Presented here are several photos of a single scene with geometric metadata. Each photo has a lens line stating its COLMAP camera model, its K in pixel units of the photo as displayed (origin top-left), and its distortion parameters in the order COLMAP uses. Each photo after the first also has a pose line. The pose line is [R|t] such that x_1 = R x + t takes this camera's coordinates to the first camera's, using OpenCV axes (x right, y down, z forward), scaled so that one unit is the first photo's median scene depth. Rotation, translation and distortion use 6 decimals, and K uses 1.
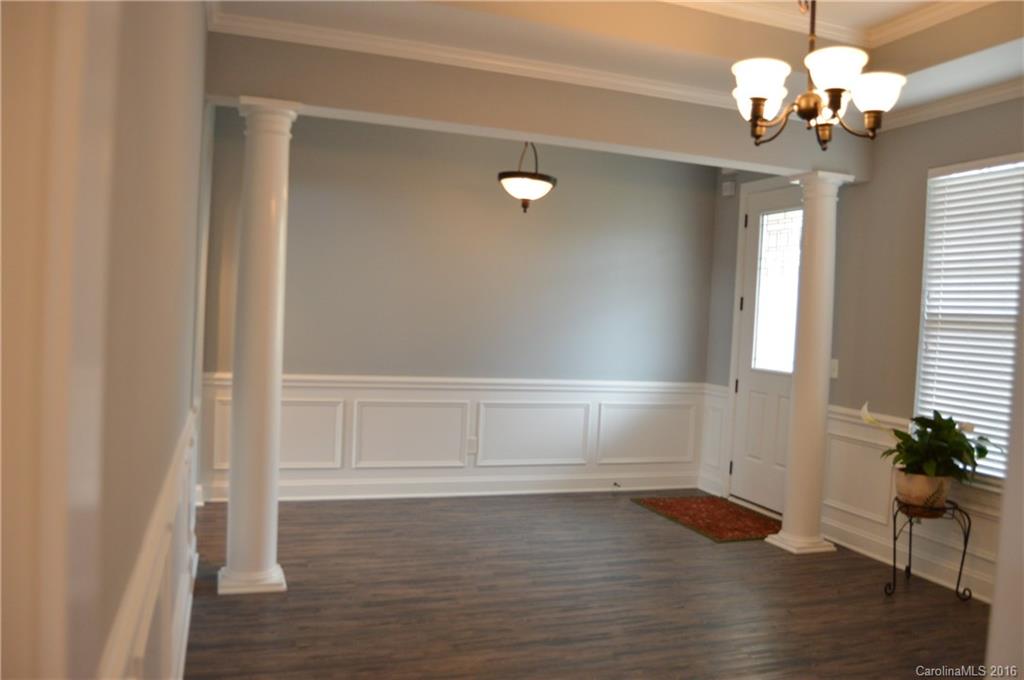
lens RADIAL K [[816.7, 0, 516.1], [0, 816.7, 337.2], [0, 0, 1]] dist [-0.095940, 0.046242]
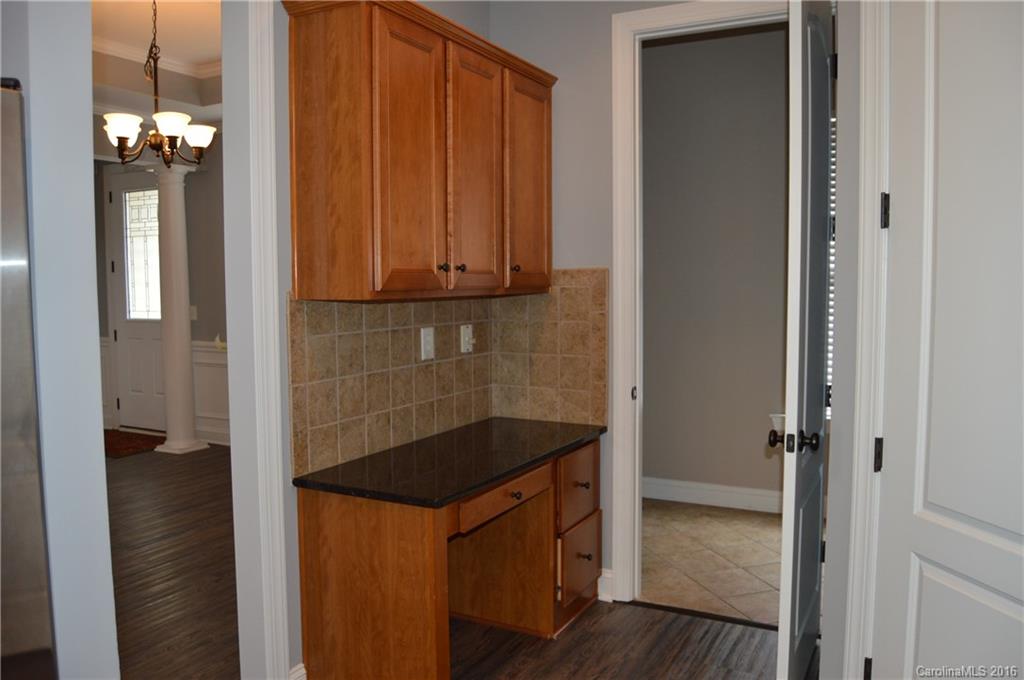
lens RADIAL K [[816.7, 0, 517.0], [0, 816.7, 342.4], [0, 0, 1]] dist [-0.095940, 0.046242]
pose [[0.730715, -0.108394, 0.674023, -0.114309], [0.065409, 0.993888, 0.088924, 0.004560], [-0.679542, -0.020891, 0.733339, -0.336221]]
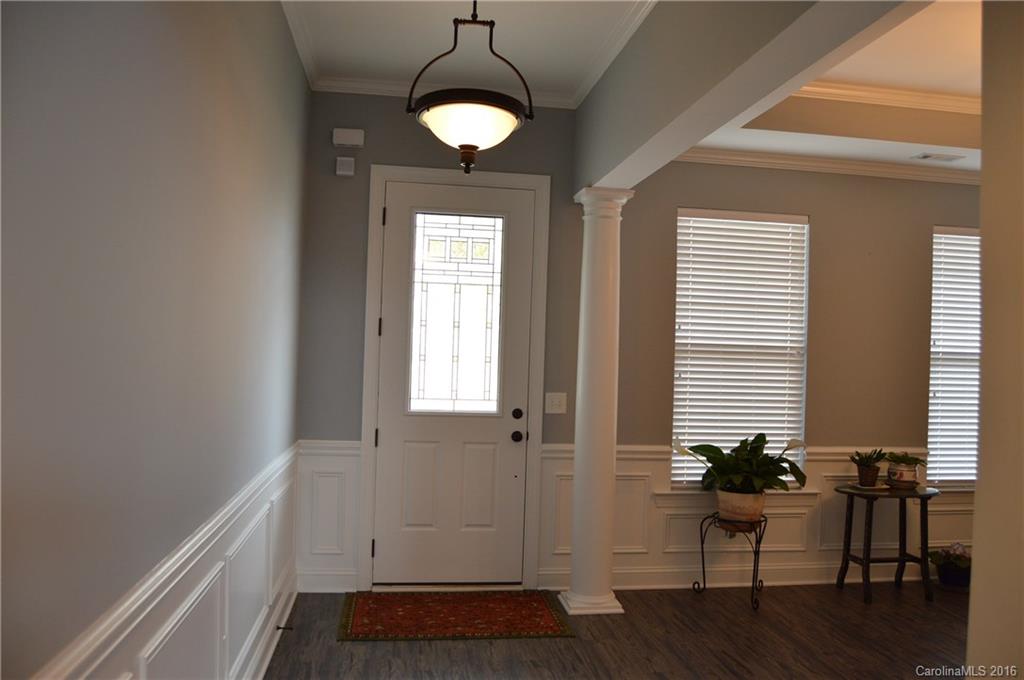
lens RADIAL K [[816.7, 0, 509.2], [0, 816.7, 342.9], [0, 0, 1]] dist [-0.095940, 0.046242]
pose [[0.210293, -0.022902, 0.977370, -0.529476], [0.011894, 0.999712, 0.020866, -0.050260], [-0.977566, 0.007237, 0.210505, 0.890572]]
